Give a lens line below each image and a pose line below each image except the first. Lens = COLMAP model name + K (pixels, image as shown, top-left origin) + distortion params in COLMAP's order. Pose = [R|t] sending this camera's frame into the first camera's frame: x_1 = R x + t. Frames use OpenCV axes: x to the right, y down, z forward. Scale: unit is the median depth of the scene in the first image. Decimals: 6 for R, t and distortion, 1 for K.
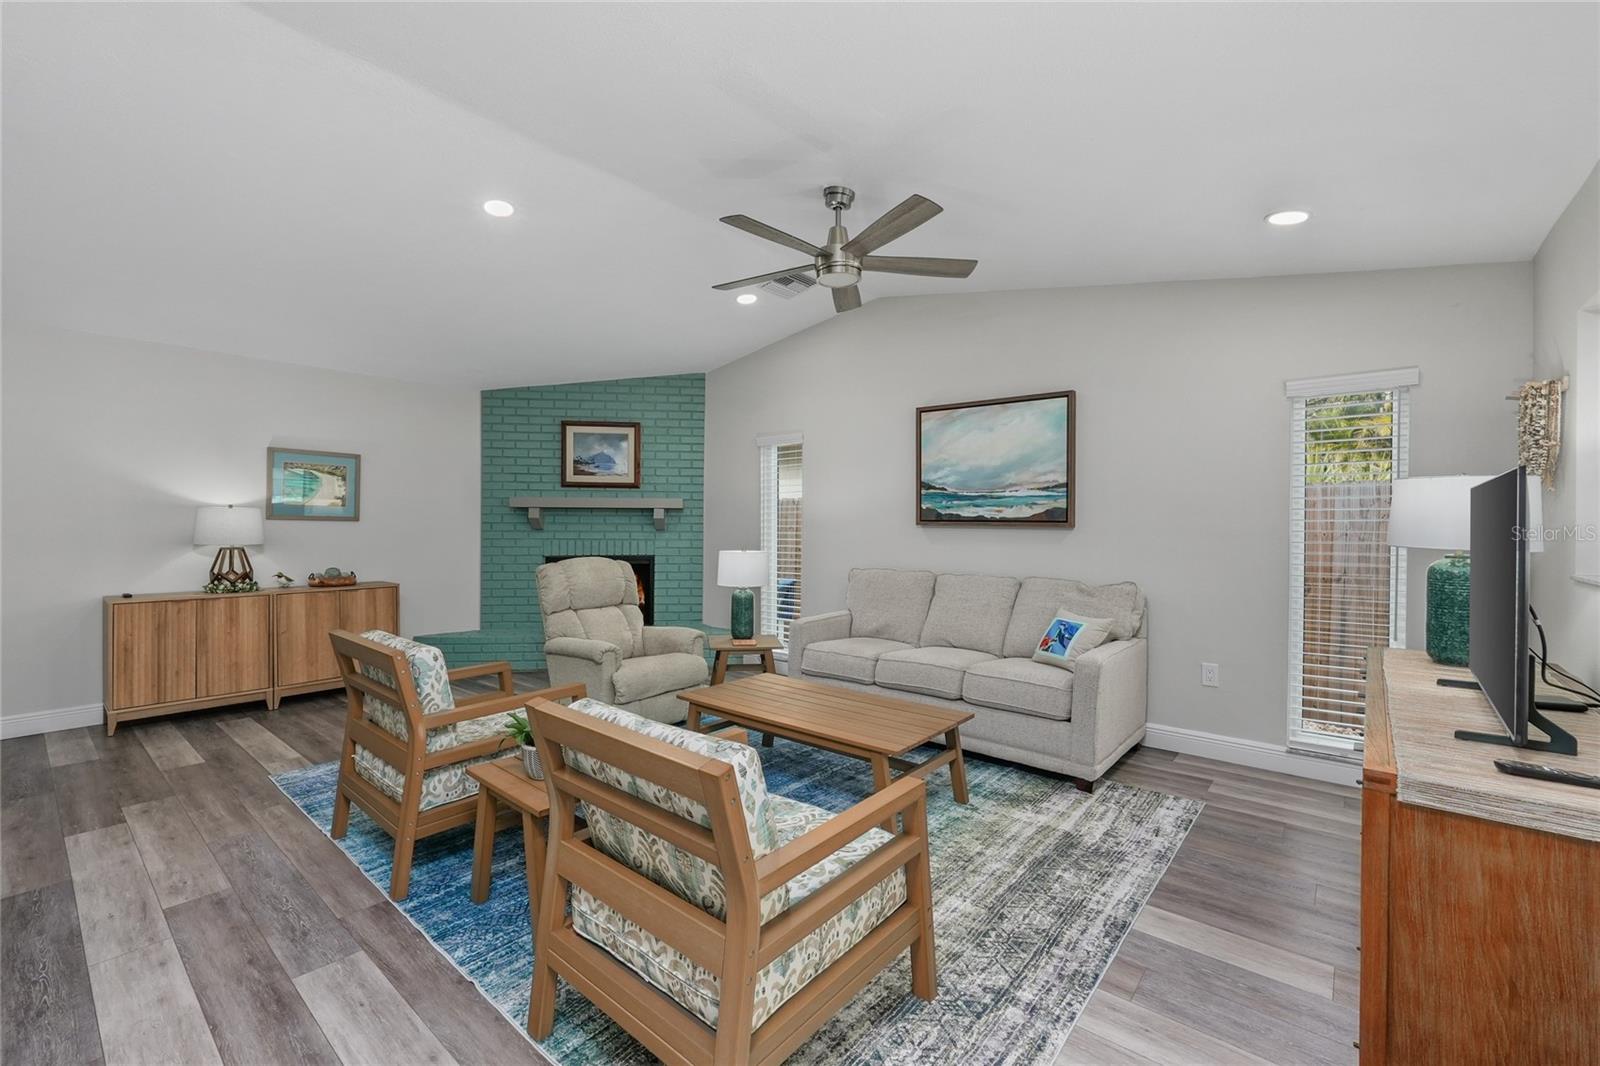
lens RADIAL K [[673.6, 0, 796.9], [0, 673.6, 527.2], [0, 0, 1]] dist [-0.013231, 0.004606]
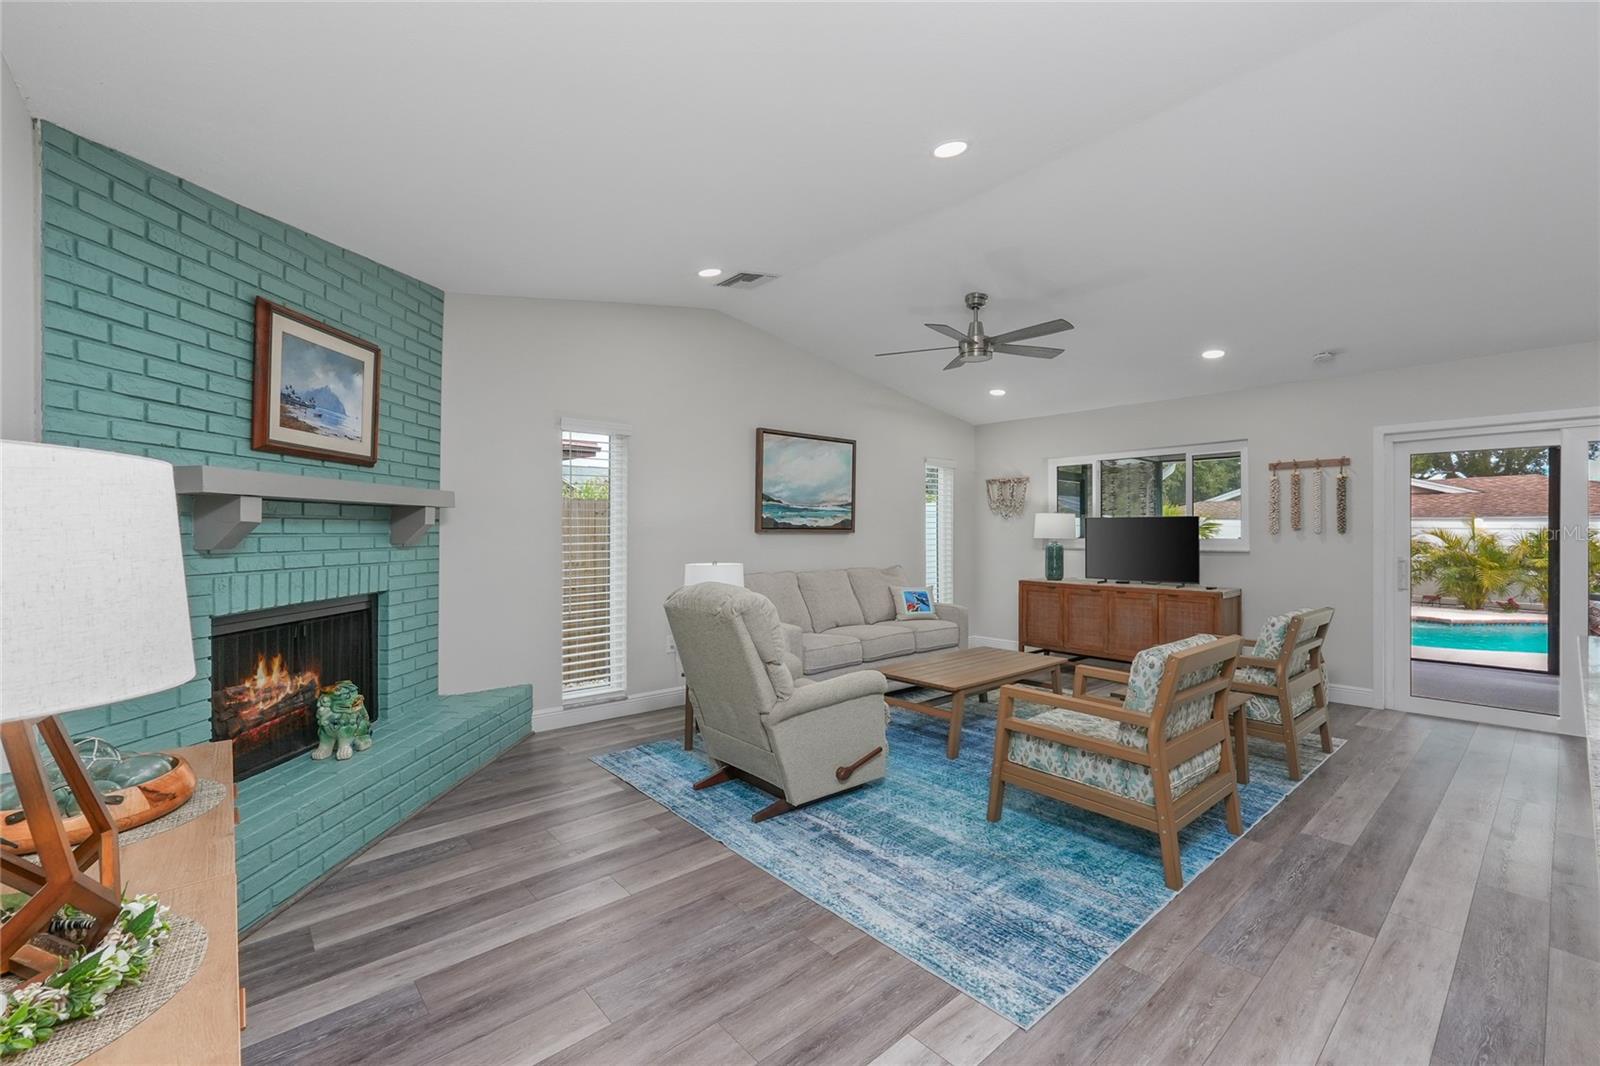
lens RADIAL K [[673.6, 0, 803.6], [0, 673.6, 529.8], [0, 0, 1]] dist [-0.013231, 0.004606]
pose [[0.153515, -0.003929, 0.988139, -0.932654], [0.006529, 0.999974, 0.002962, -0.010230], [-0.988125, 0.005996, 0.153537, 0.766158]]
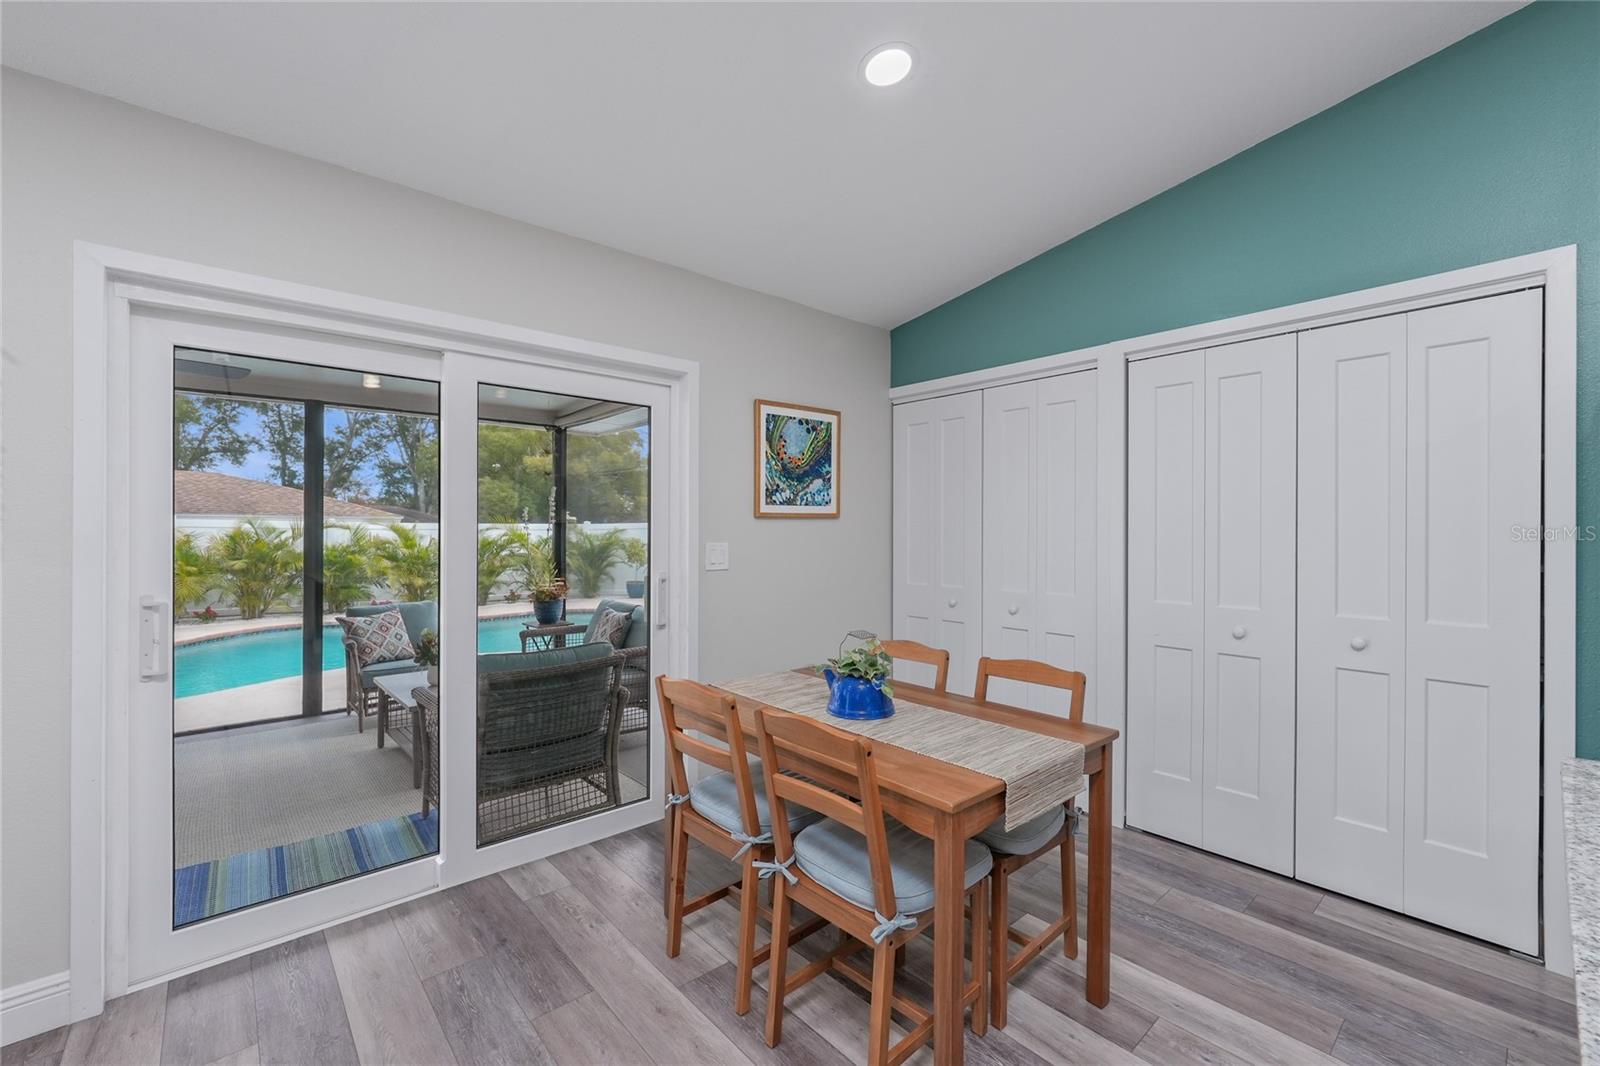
lens RADIAL K [[673.6, 0, 803.3], [0, 673.6, 528.8], [0, 0, 1]] dist [-0.013231, 0.004606]
pose [[-0.988554, -0.005846, 0.150755, -0.243660], [-0.005323, 0.999978, 0.003875, -0.003820], [-0.150775, 0.003028, -0.988564, 0.367116]]
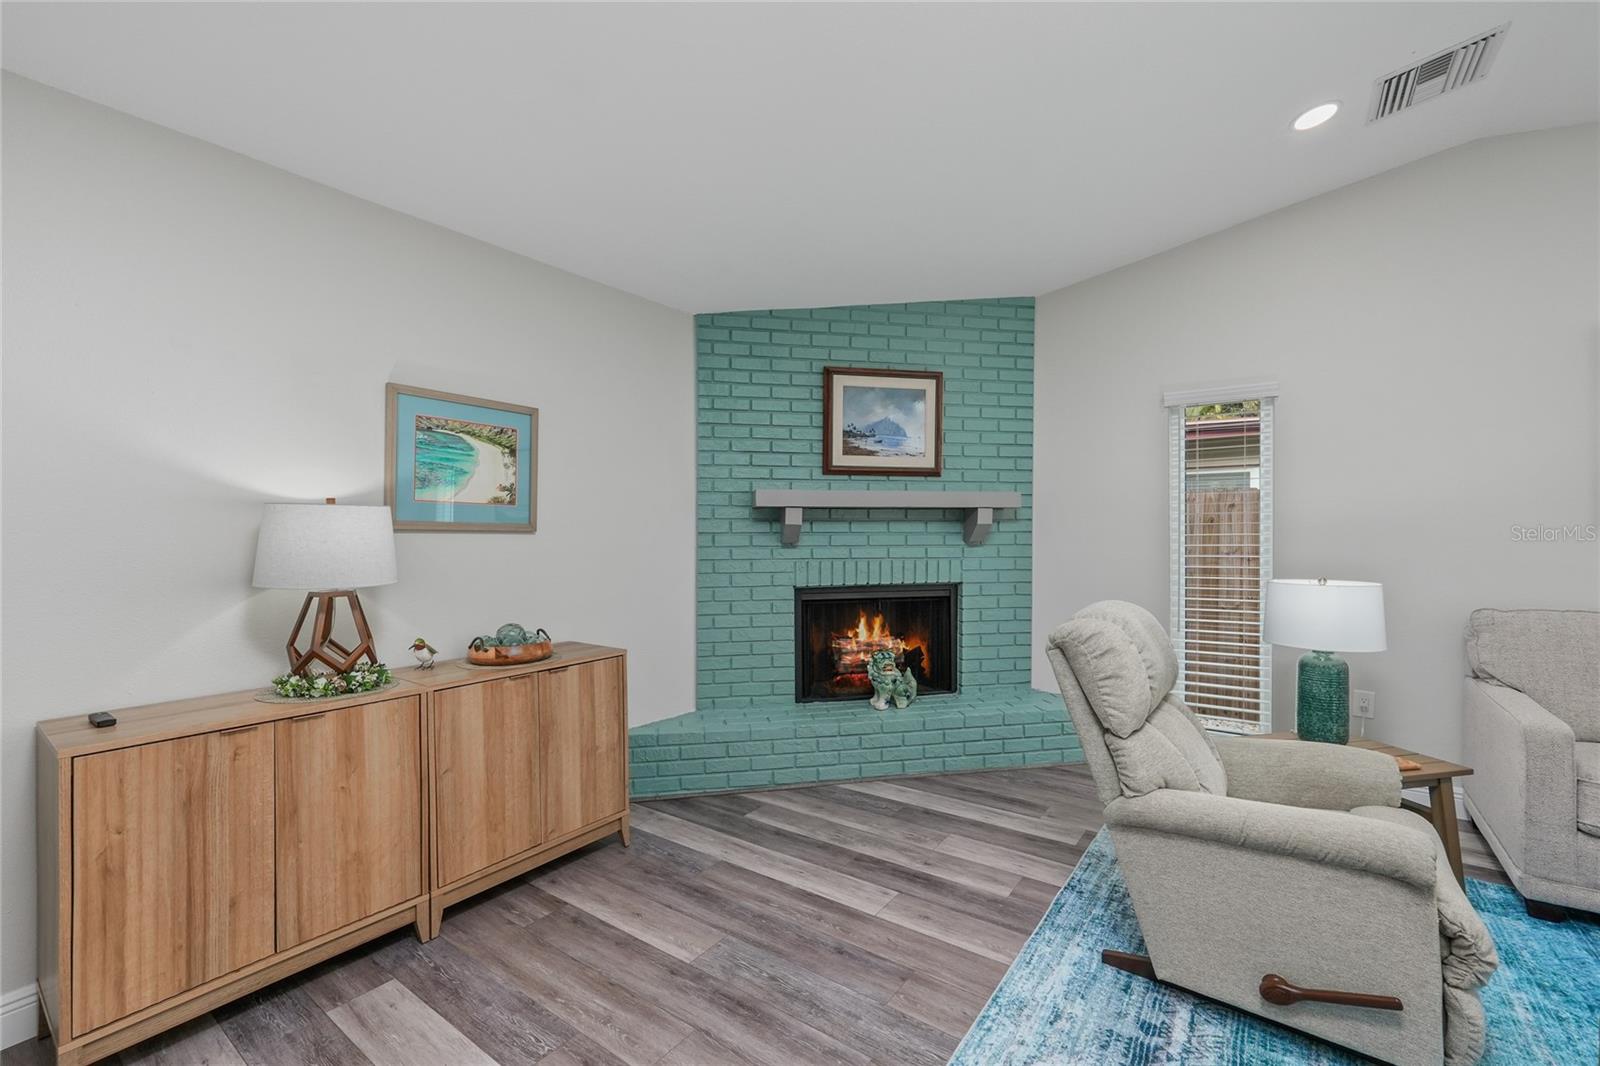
lens RADIAL K [[673.6, 0, 802.8], [0, 673.6, 536.6], [0, 0, 1]] dist [-0.013231, 0.004606]
pose [[0.997525, -0.008802, 0.069761, -0.536433], [0.008715, 0.999961, 0.001564, -0.004906], [-0.069772, -0.000952, 0.997562, 0.502065]]
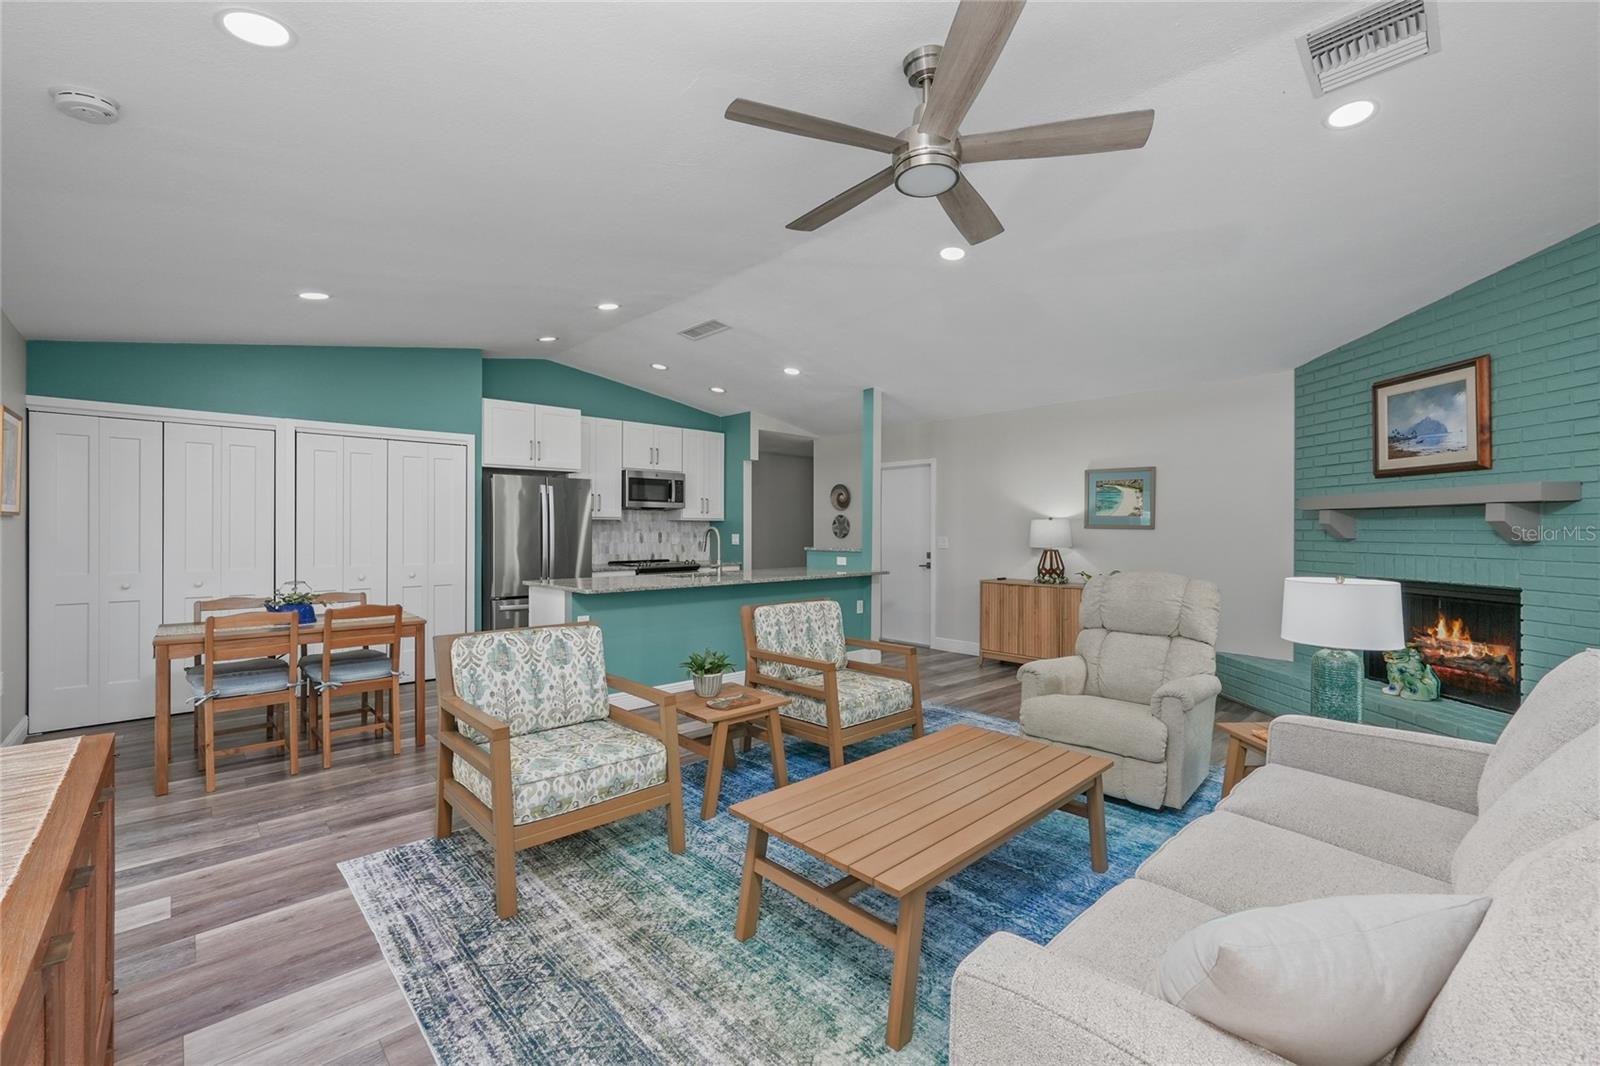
lens RADIAL K [[673.6, 0, 807.7], [0, 673.6, 531.1], [0, 0, 1]] dist [-0.013231, 0.004606]
pose [[-0.112087, -0.003131, -0.993693, 0.517958], [-0.006324, 0.999977, -0.002437, -0.000217], [0.993678, 0.006011, -0.112104, 0.645926]]
